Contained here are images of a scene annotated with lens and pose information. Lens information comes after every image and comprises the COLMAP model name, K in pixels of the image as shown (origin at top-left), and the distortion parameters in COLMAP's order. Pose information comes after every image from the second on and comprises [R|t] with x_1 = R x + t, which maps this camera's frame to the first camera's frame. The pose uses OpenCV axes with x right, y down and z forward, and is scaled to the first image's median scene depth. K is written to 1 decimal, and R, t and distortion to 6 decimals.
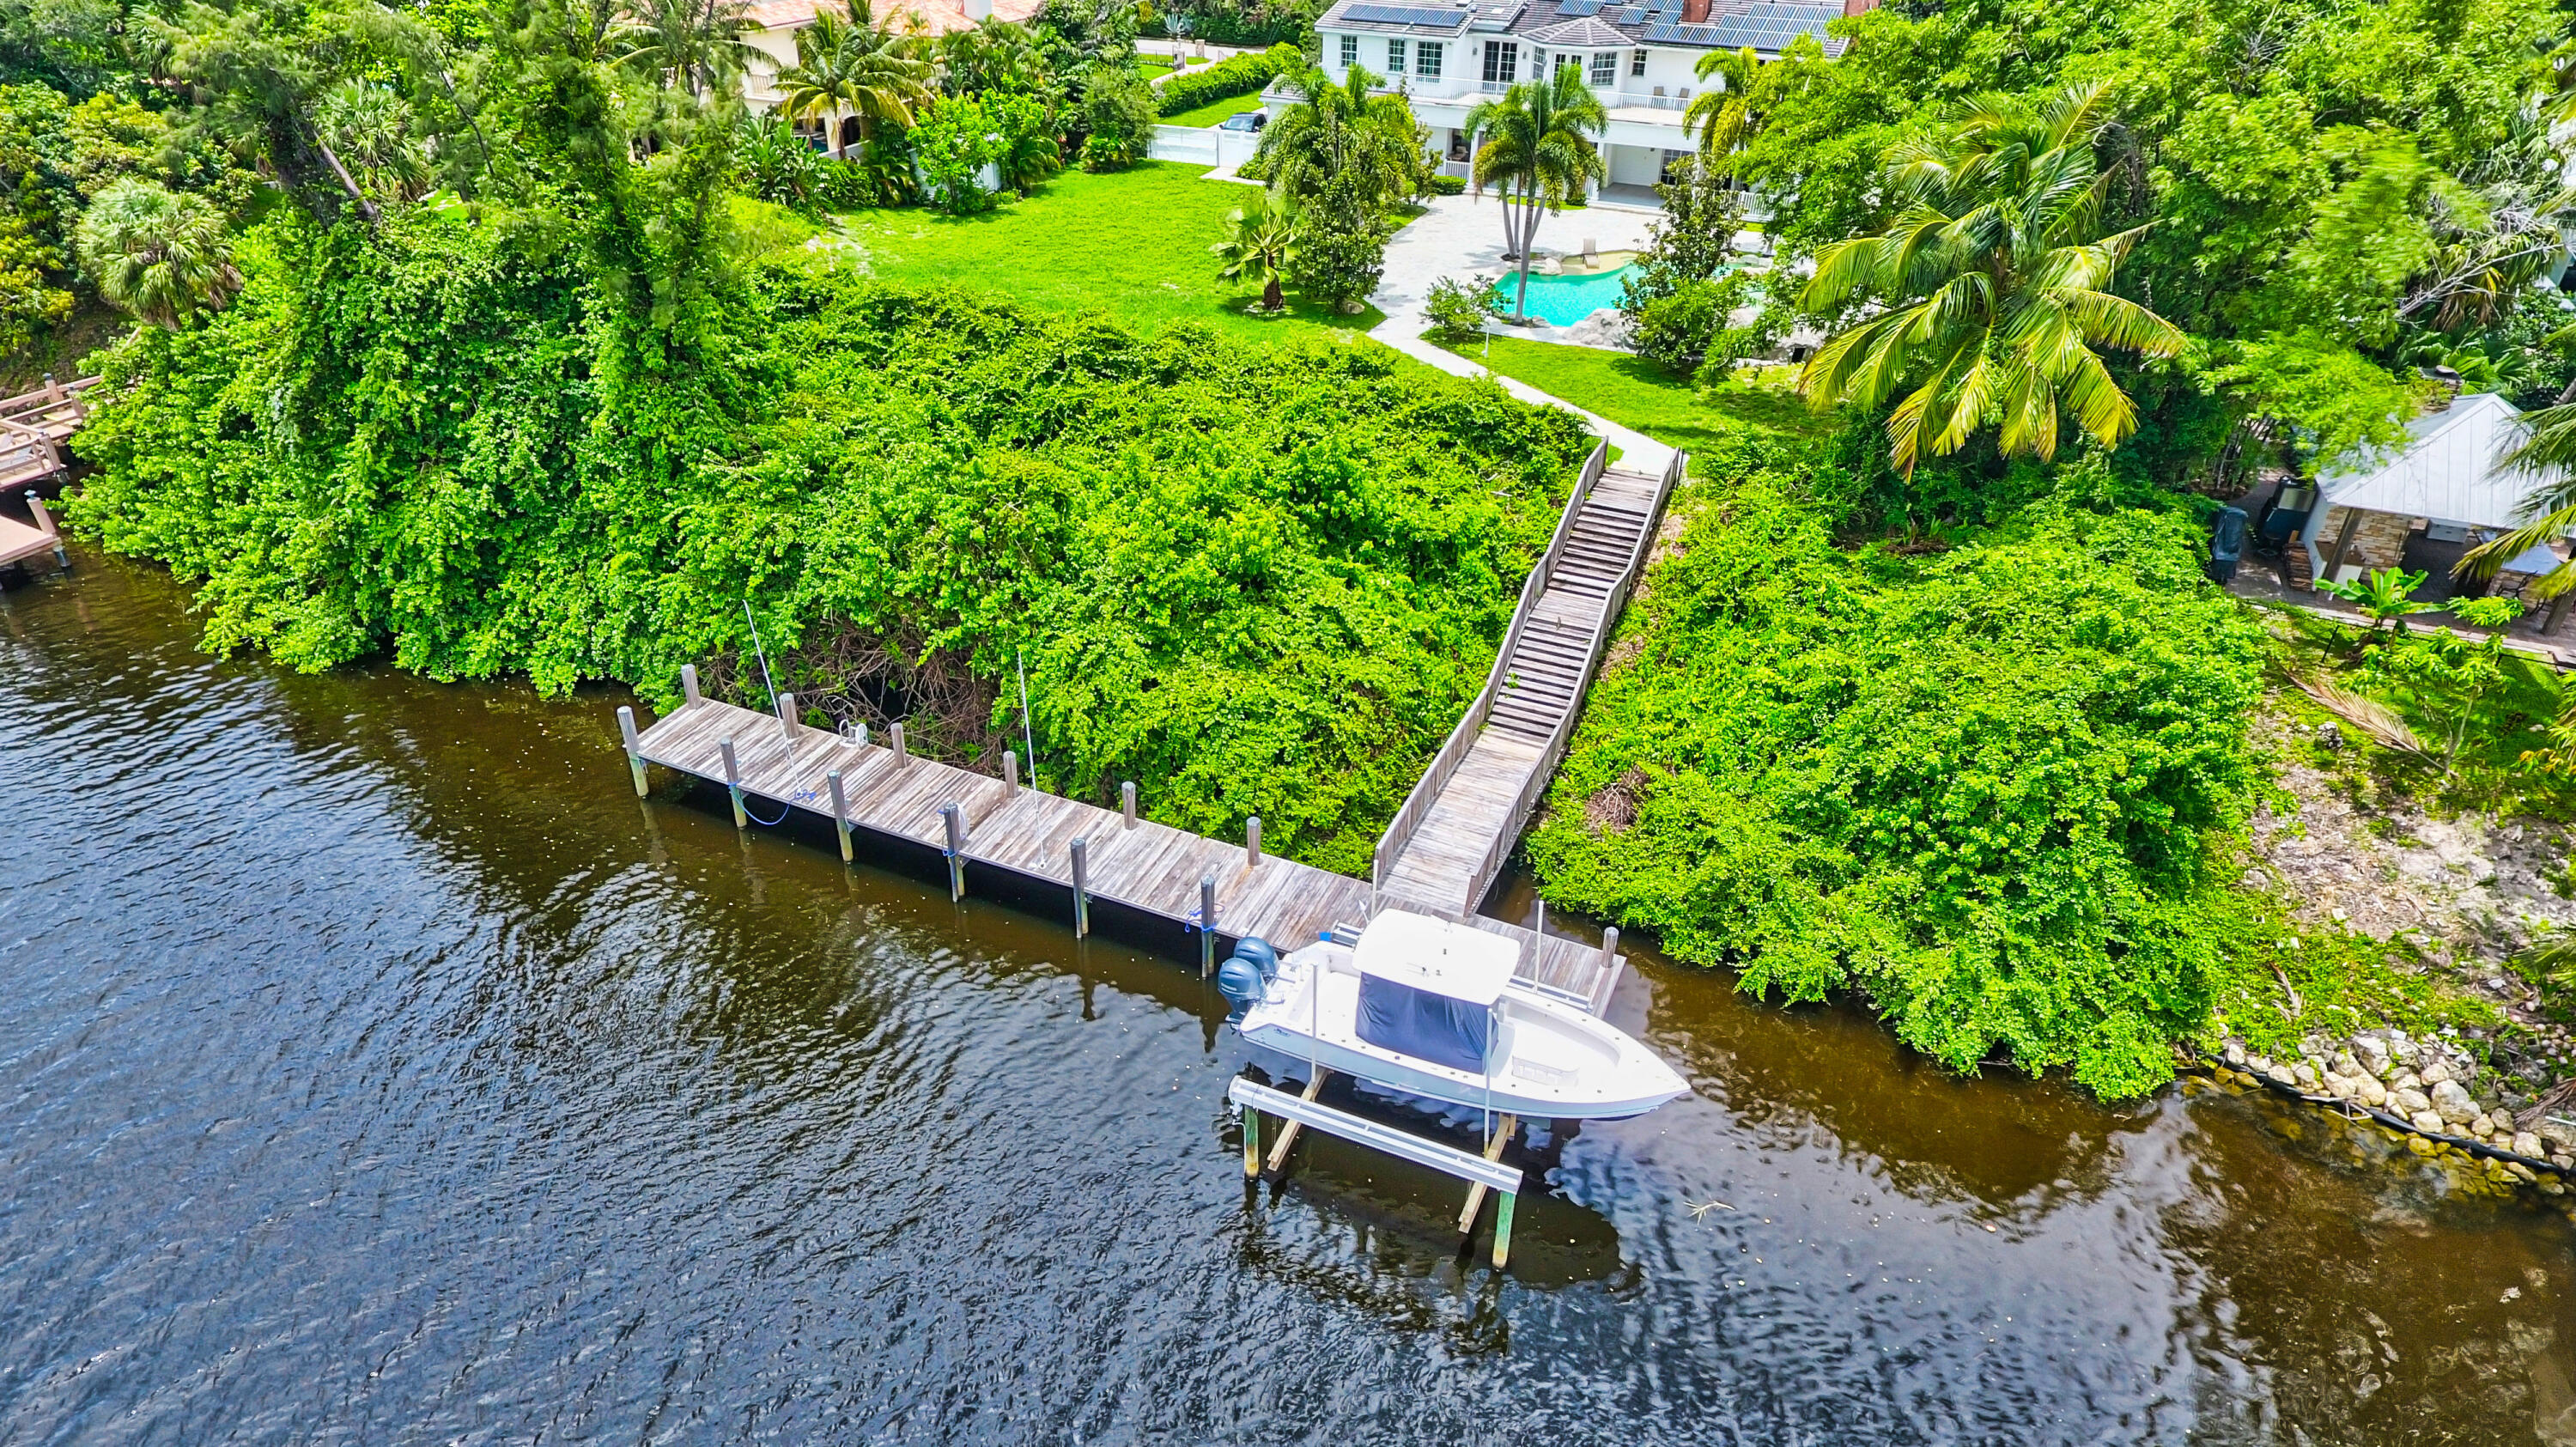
lens RADIAL K [[1520.4, 0, 1253.6], [0, 1520.4, 707.0], [0, 0, 1]] dist [-0.003663, 0.001564]
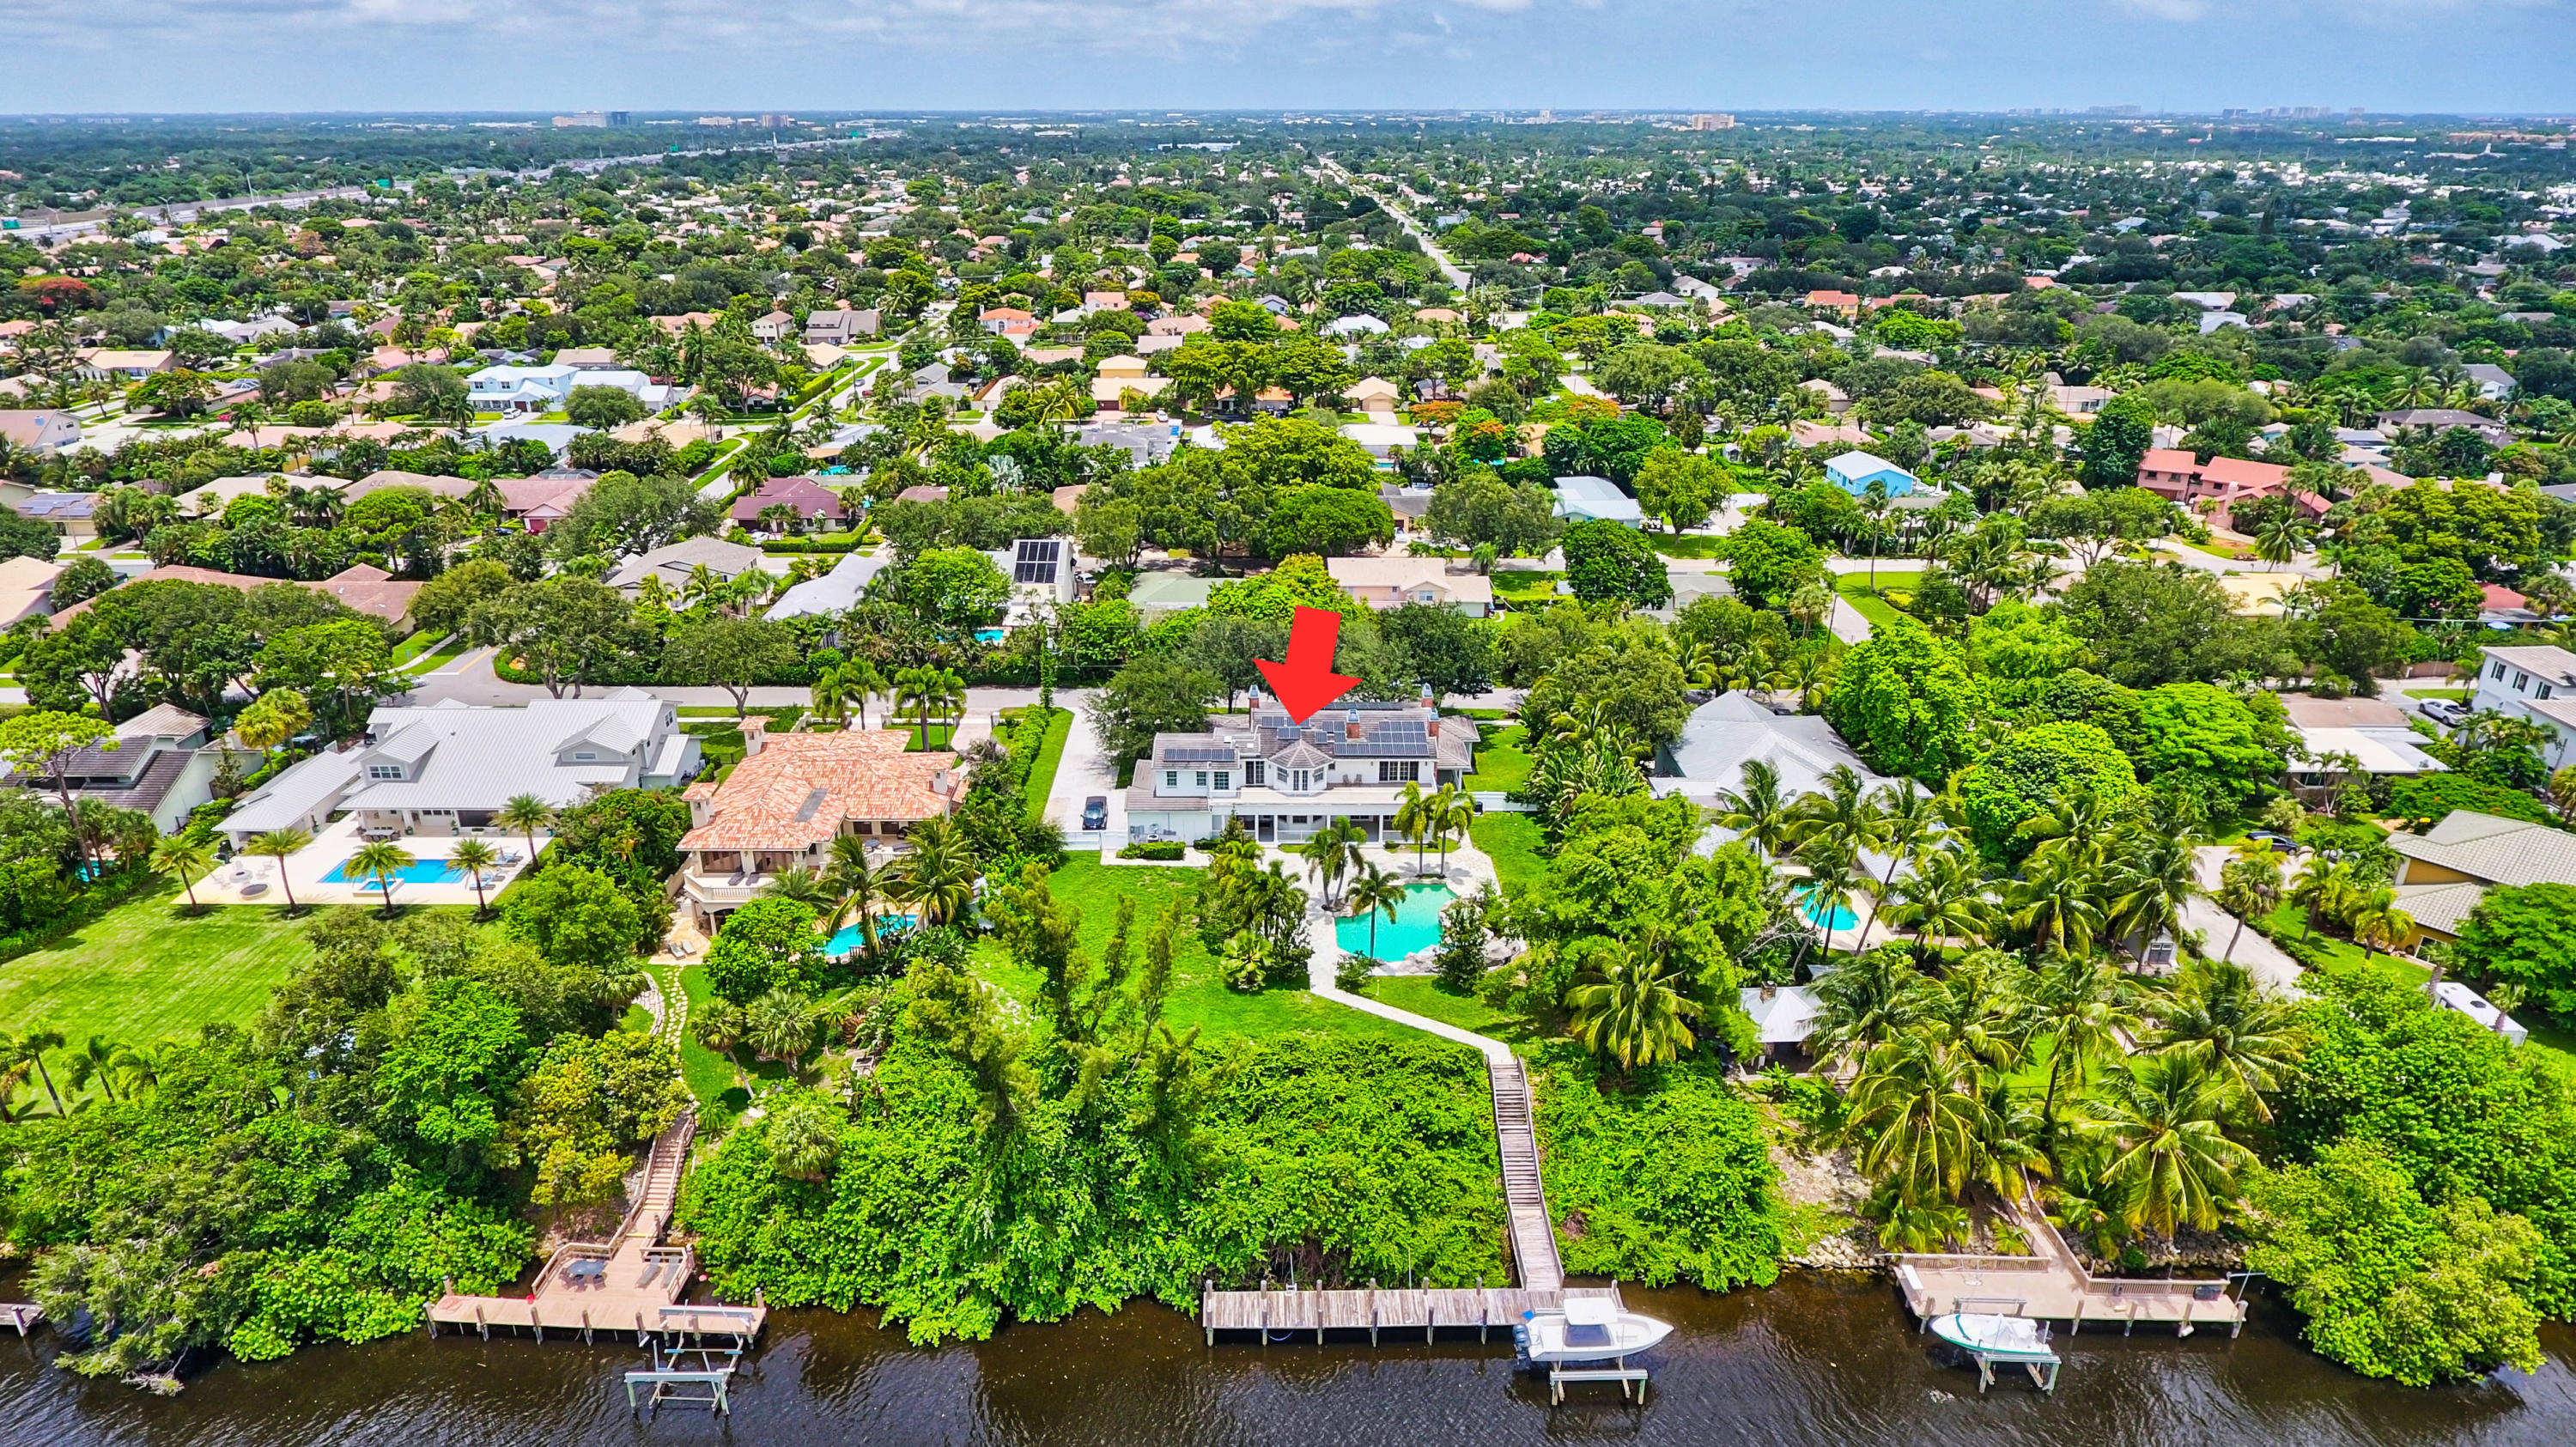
lens RADIAL K [[1520.4, 0, 1250.8], [0, 1520.4, 721.7], [0, 0, 1]] dist [-0.003663, 0.001564]
pose [[0.905691, -0.167261, 0.389548, -1.089903], [0.228776, 0.966429, -0.116942, -0.570815], [-0.356911, 0.195033, 0.913552, -1.306387]]
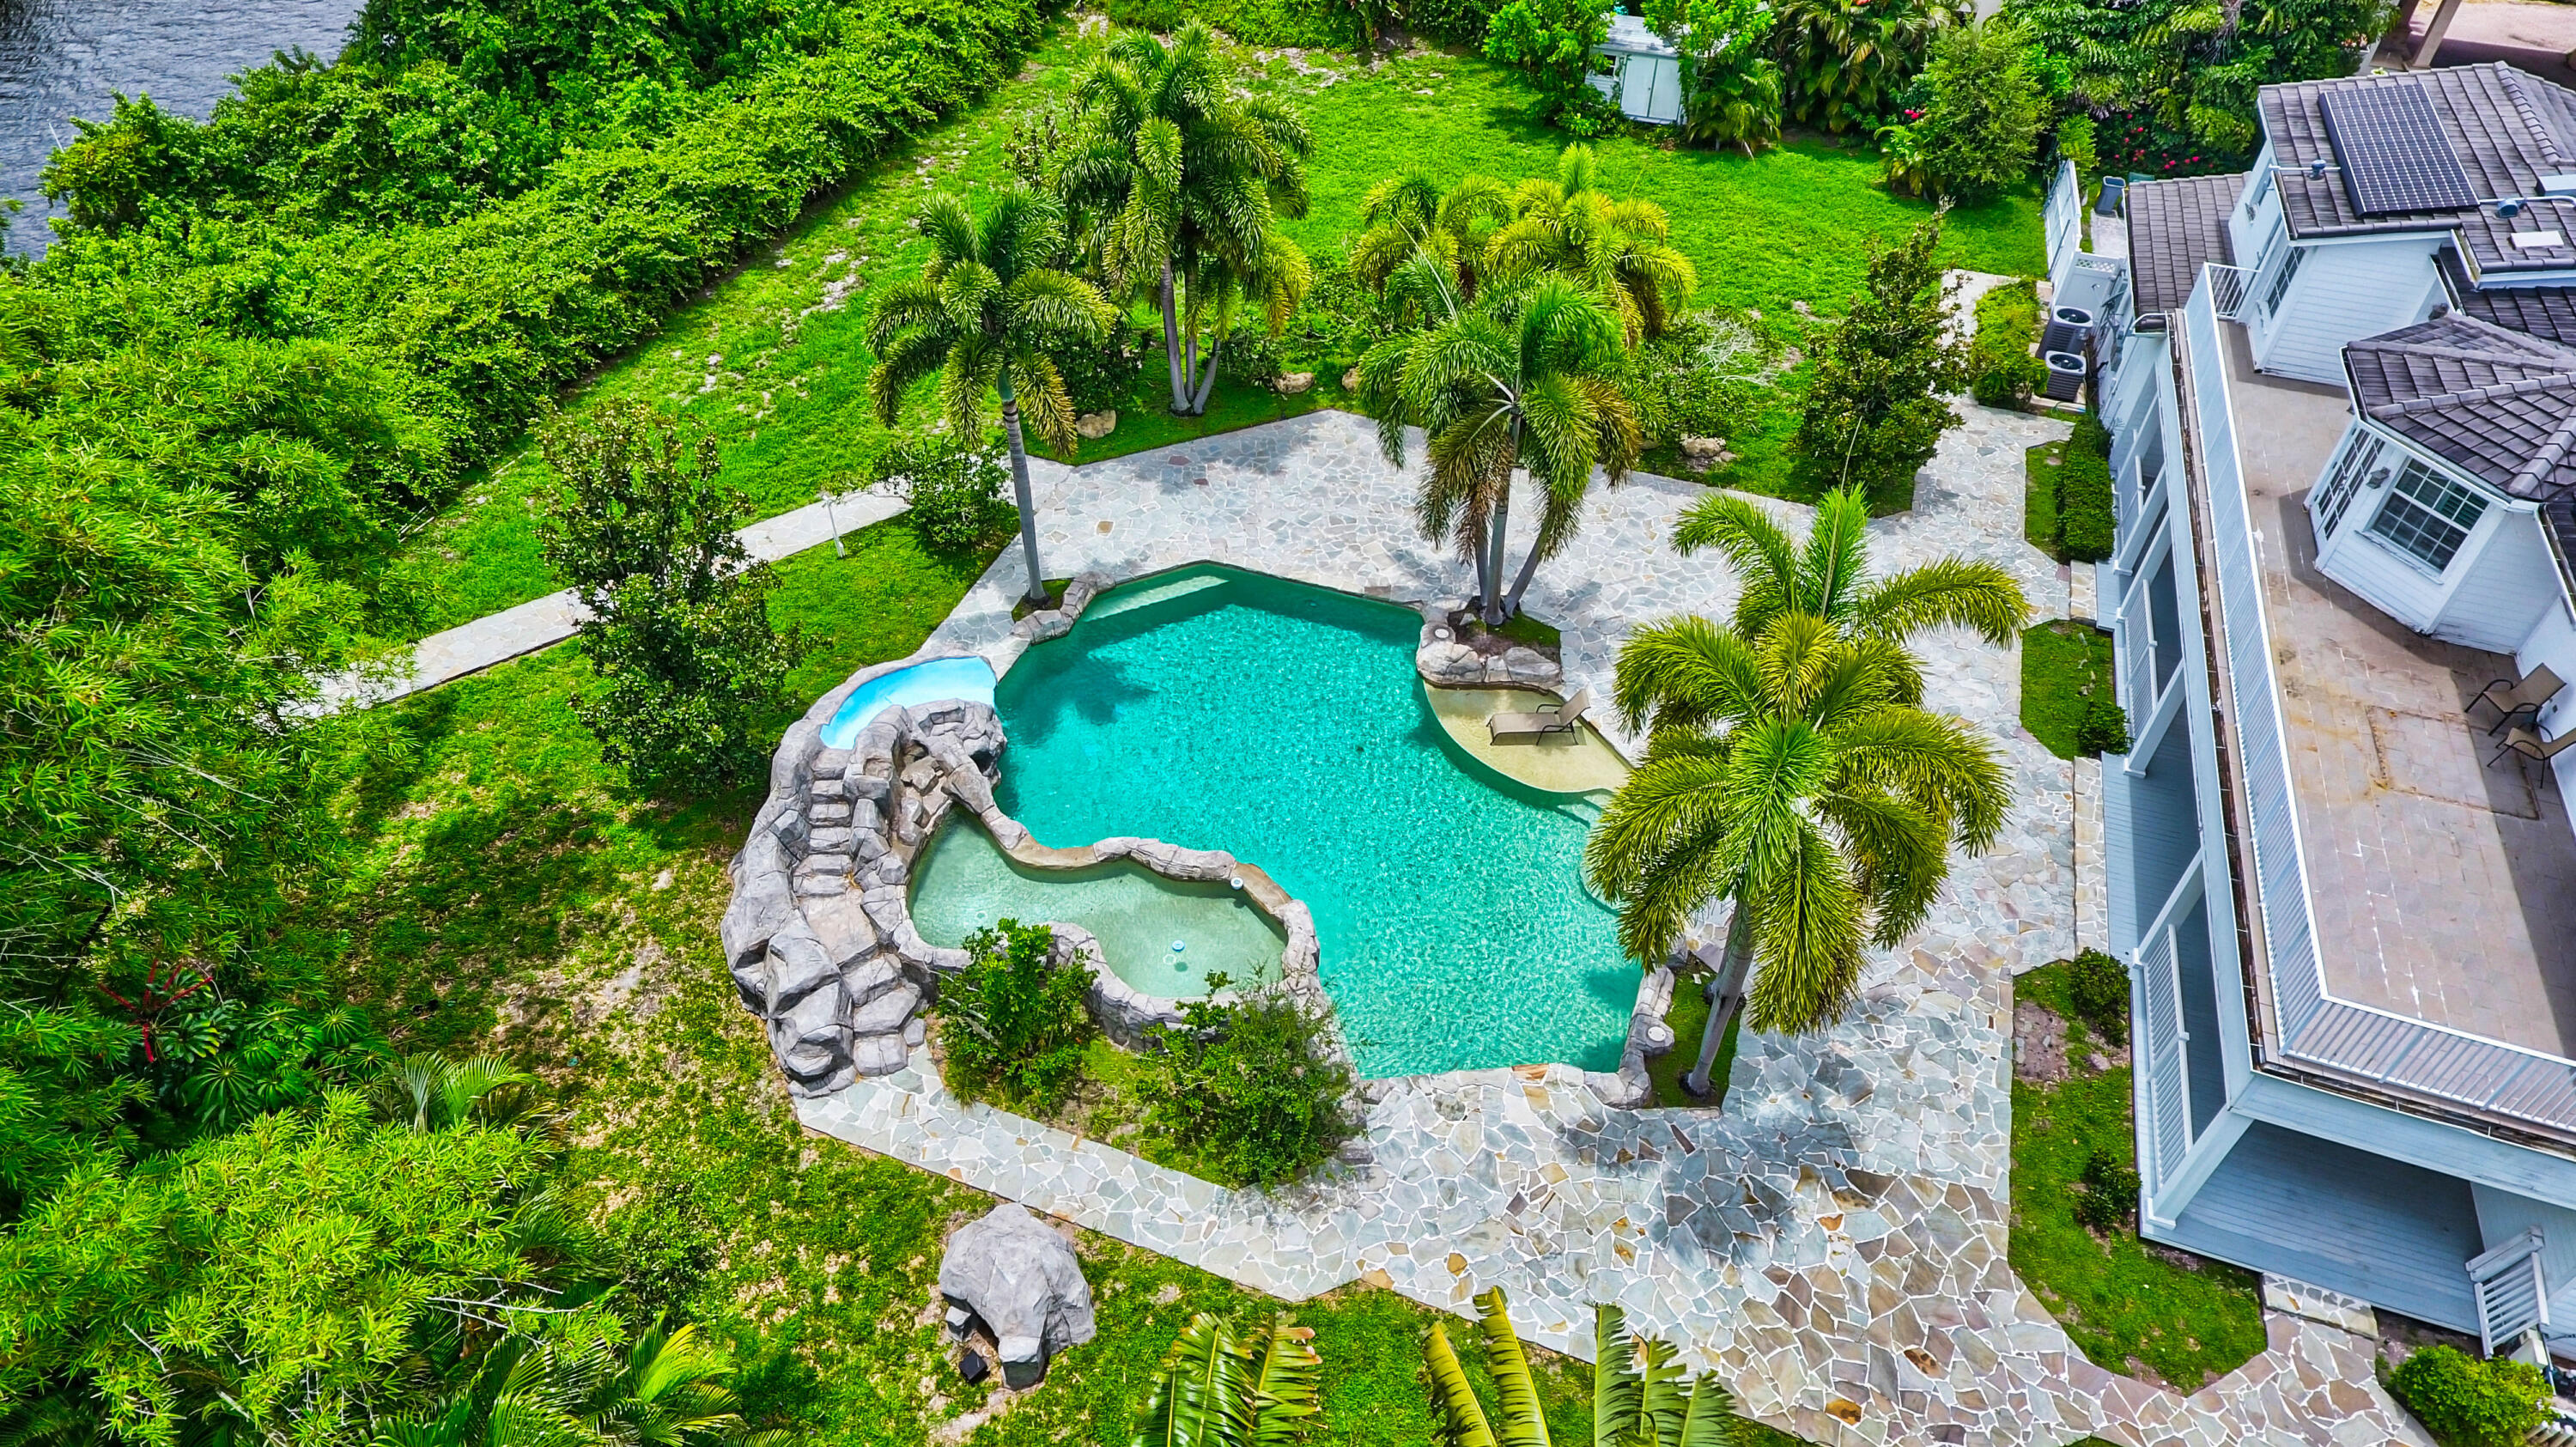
lens RADIAL K [[1520.4, 0, 1253.1], [0, 1520.4, 705.3], [0, 0, 1]] dist [-0.003663, 0.001564]
pose [[0.076546, 0.665466, -0.742493, 0.948762], [-0.521008, 0.661619, 0.539269, -0.873120], [0.850113, 0.345566, 0.397357, 1.359185]]
